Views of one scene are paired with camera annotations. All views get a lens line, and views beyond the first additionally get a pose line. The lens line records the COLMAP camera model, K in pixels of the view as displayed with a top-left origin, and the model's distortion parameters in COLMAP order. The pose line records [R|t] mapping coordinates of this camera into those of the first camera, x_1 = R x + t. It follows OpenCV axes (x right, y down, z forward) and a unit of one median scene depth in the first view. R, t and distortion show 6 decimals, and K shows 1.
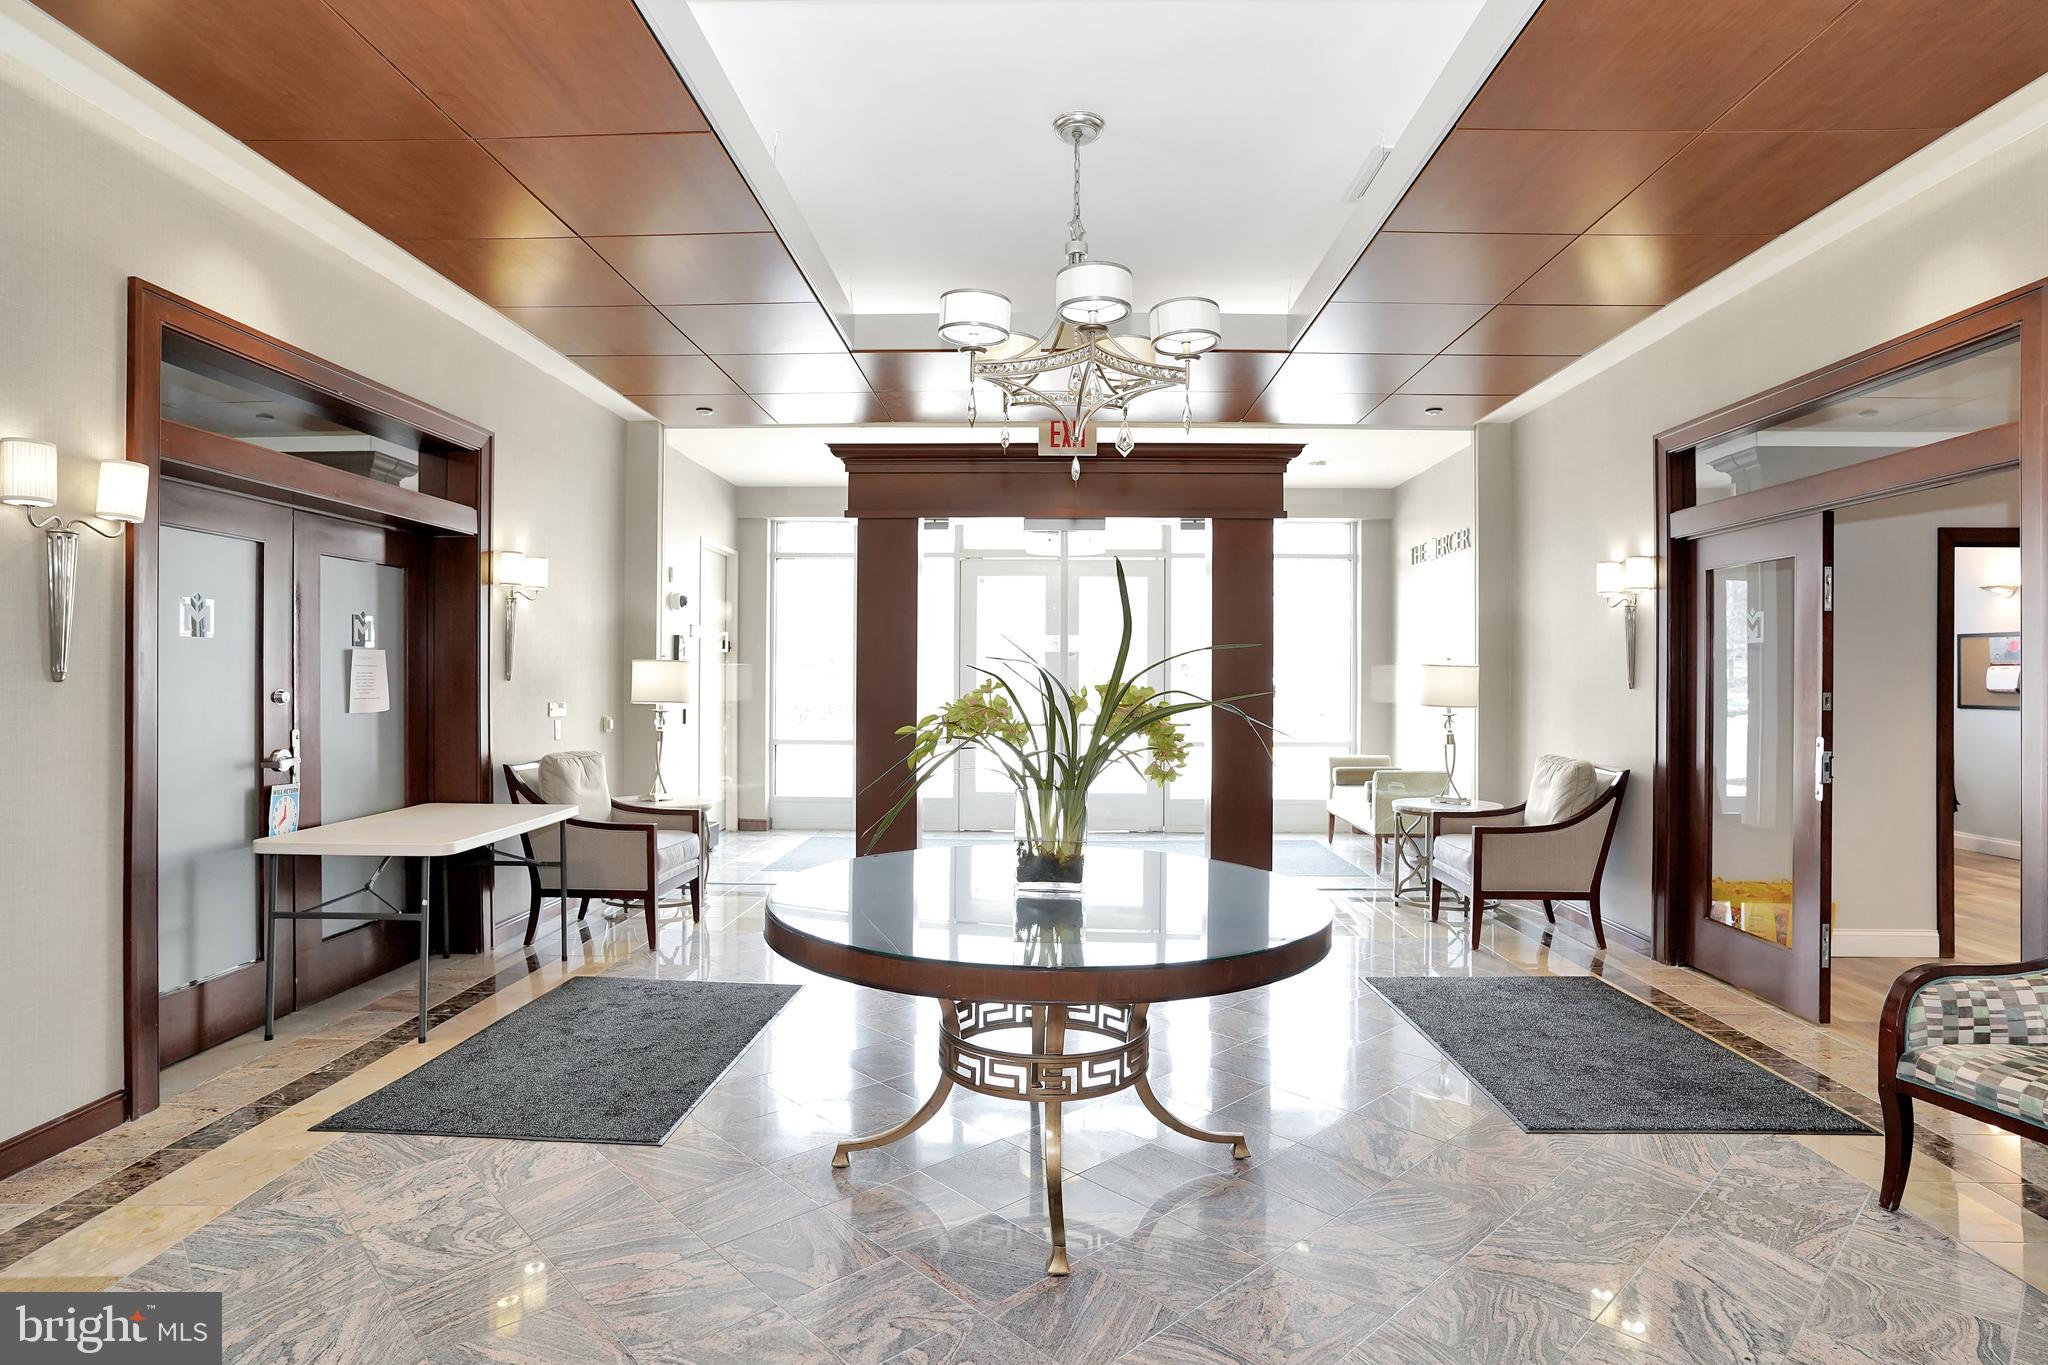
lens RADIAL K [[1125.8, 0, 1024.0], [0, 1125.8, 682.5], [0, 0, 1]] dist [-0.000361, -0.000162]
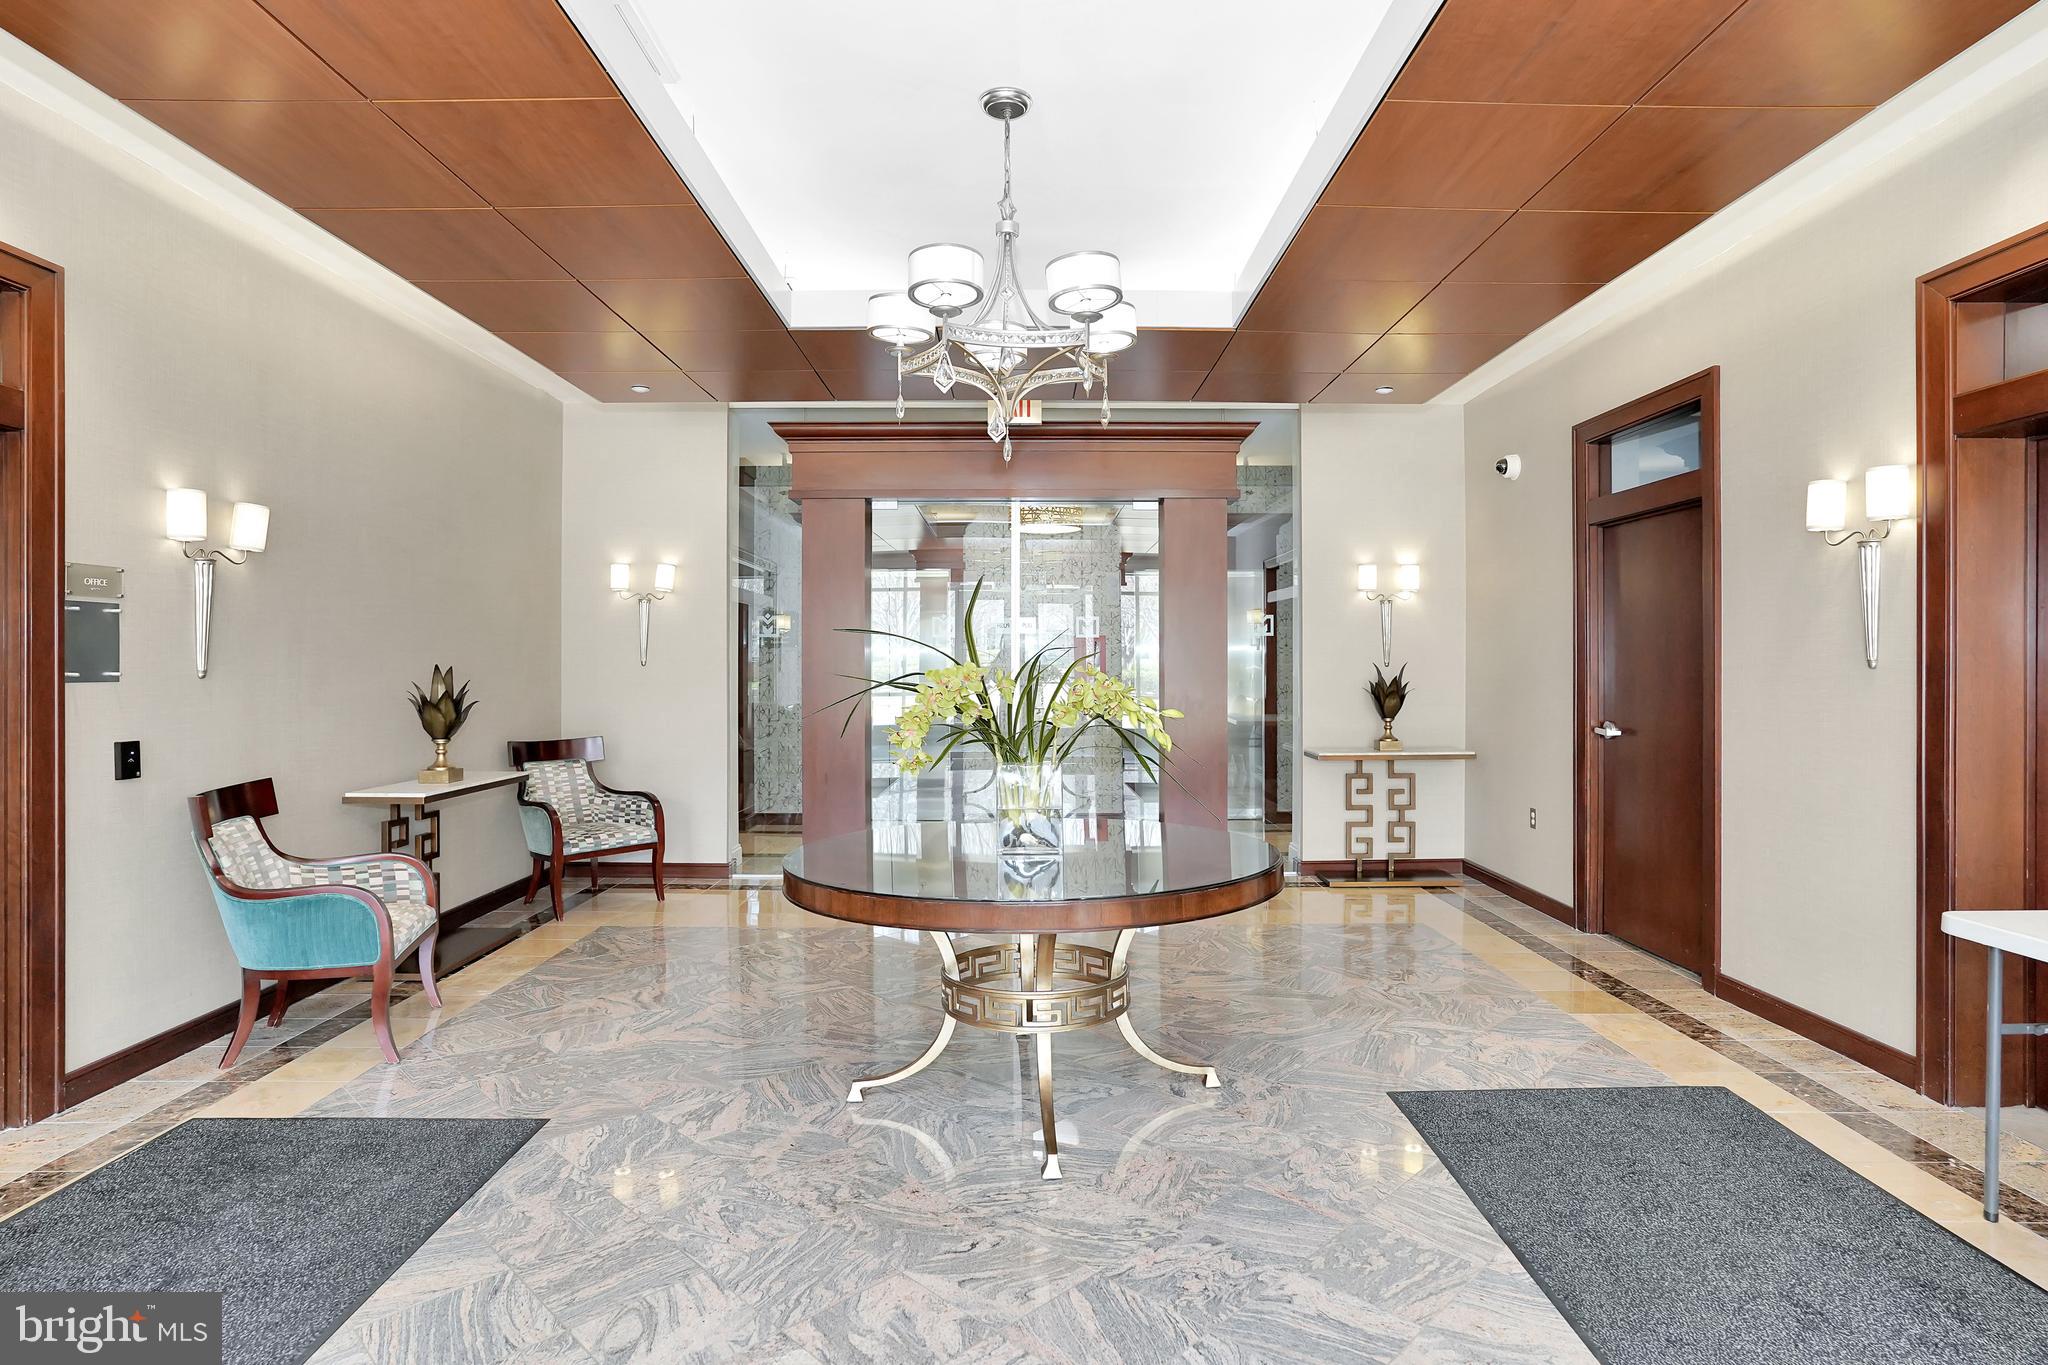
lens RADIAL K [[1125.8, 0, 1024.0], [0, 1125.8, 682.5], [0, 0, 1]] dist [-0.000361, -0.000162]
pose [[-0.999644, -0.003225, -0.026496, 0.060011], [-0.003728, 0.999813, 0.018965, -0.004798], [0.026430, 0.019057, -0.999469, 2.116025]]
